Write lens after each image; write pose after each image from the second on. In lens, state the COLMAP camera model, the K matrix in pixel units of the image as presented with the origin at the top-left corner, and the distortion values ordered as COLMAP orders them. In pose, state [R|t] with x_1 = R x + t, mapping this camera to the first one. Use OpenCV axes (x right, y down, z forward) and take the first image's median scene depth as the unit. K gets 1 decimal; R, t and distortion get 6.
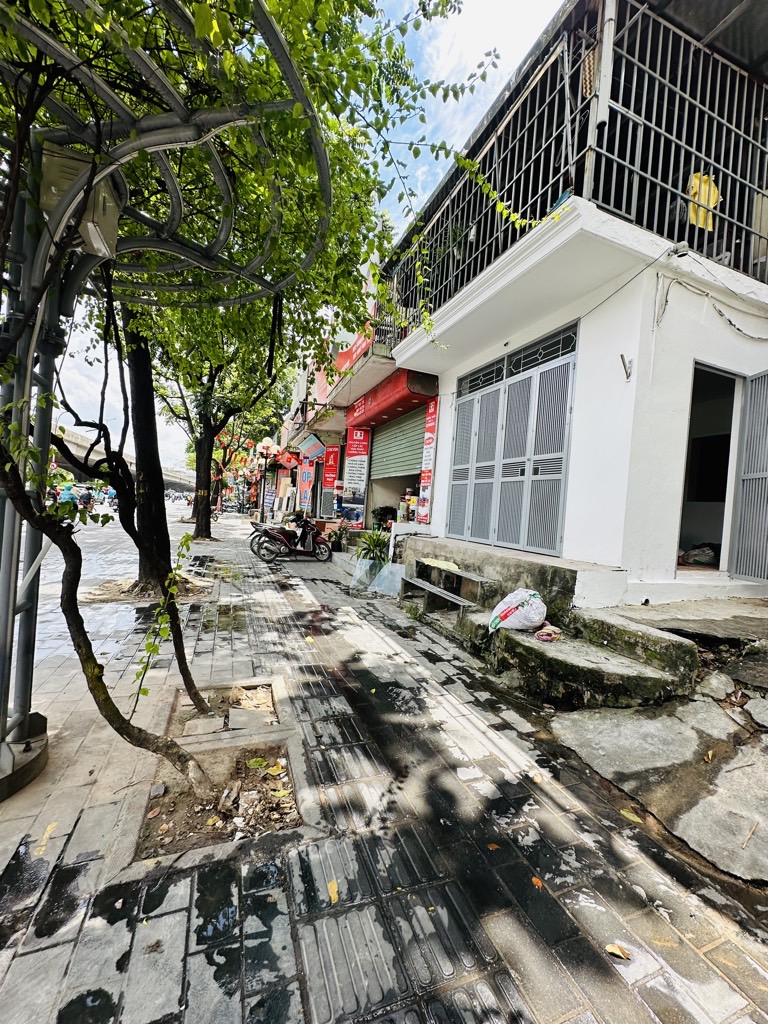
lens RADIAL K [[409.3, 0, 386.3], [0, 409.3, 512.0], [0, 0, 1]] dist [0.000271, 0.000441]
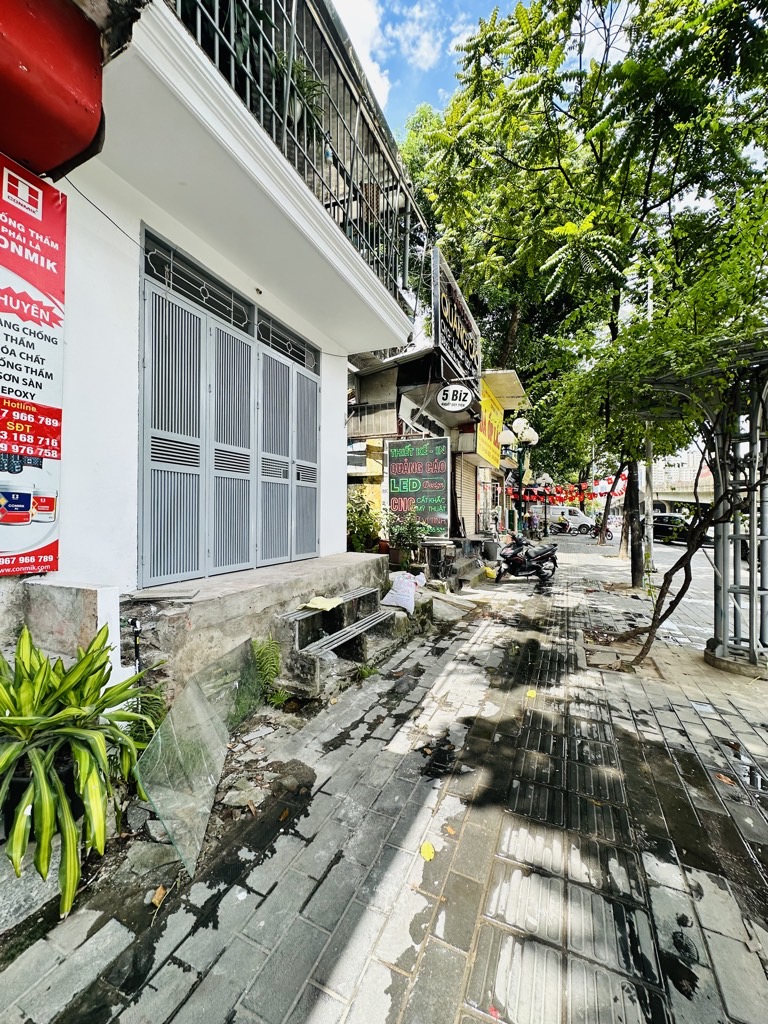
lens RADIAL K [[409.3, 0, 384.3], [0, 409.3, 512.8], [0, 0, 1]] dist [0.000271, 0.000441]
pose [[-0.702629, -0.072908, 0.707812, -0.477450], [-0.053650, 0.997333, 0.049473, -0.075773], [-0.709531, -0.003213, -0.704667, 1.588266]]
